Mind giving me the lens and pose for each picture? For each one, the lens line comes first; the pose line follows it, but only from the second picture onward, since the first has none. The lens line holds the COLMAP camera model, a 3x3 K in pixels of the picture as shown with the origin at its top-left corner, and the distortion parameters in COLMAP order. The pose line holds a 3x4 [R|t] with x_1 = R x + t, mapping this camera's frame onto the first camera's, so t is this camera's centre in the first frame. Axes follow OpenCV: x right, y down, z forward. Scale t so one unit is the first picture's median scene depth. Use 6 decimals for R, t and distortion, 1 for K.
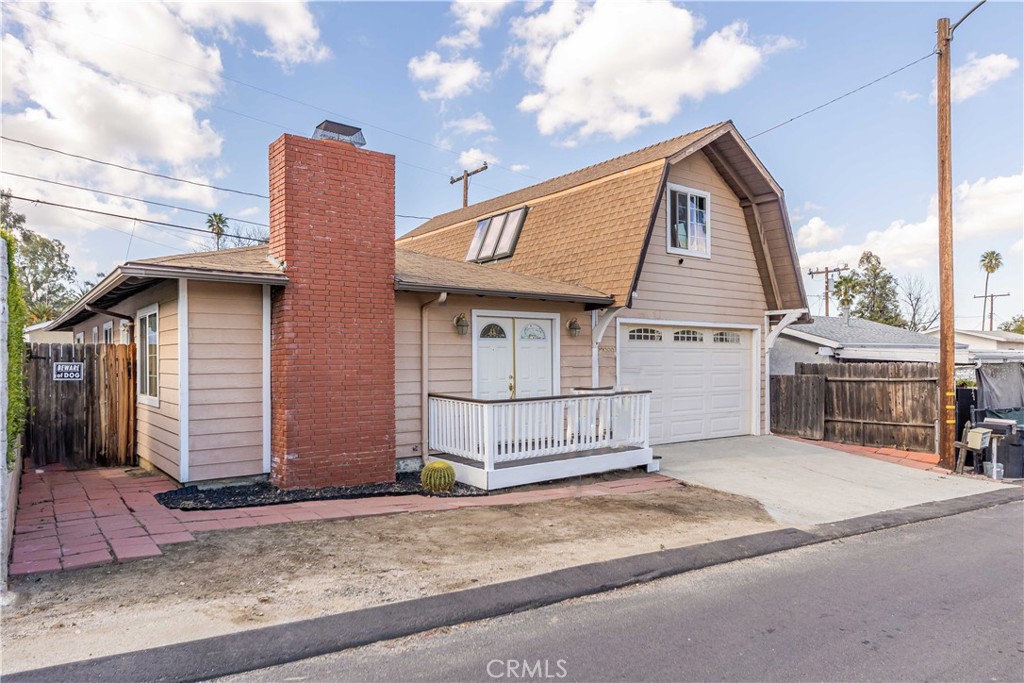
lens RADIAL K [[658.8, 0, 513.6], [0, 658.8, 365.2], [0, 0, 1]] dist [-0.002012, -0.000802]
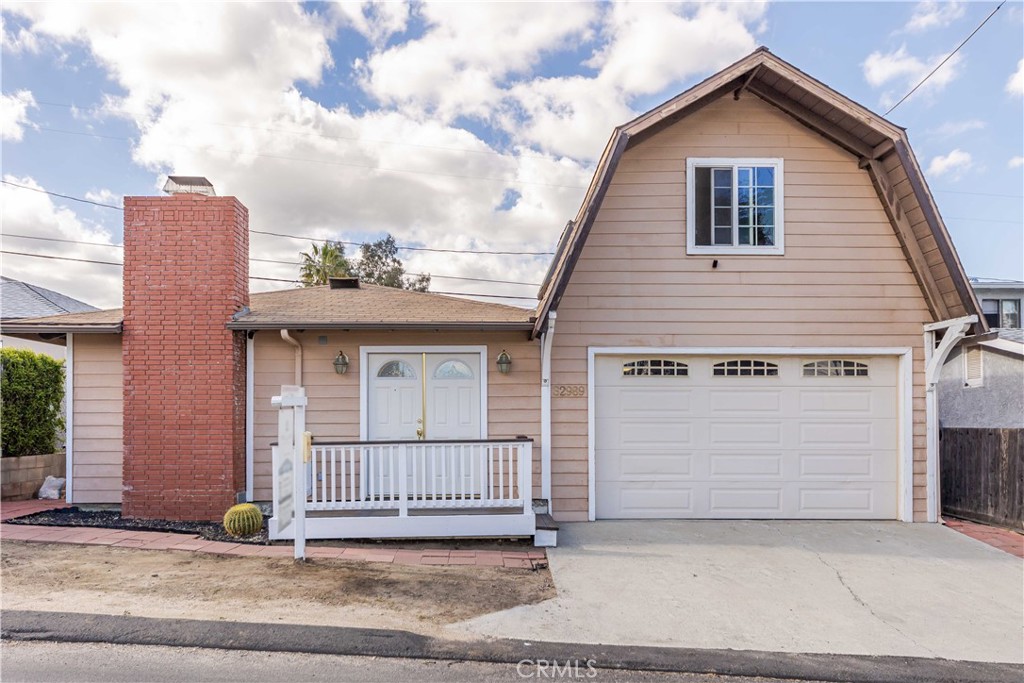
lens RADIAL K [[706.3, 0, 510.5], [0, 706.3, 410.5], [0, 0, 1]] dist [0.005796, 0.000313]
pose [[0.806321, -0.002985, -0.591471, 0.655699], [-0.006477, 0.999883, -0.013876, 0.016170], [0.591443, 0.015020, 0.806207, 0.316617]]
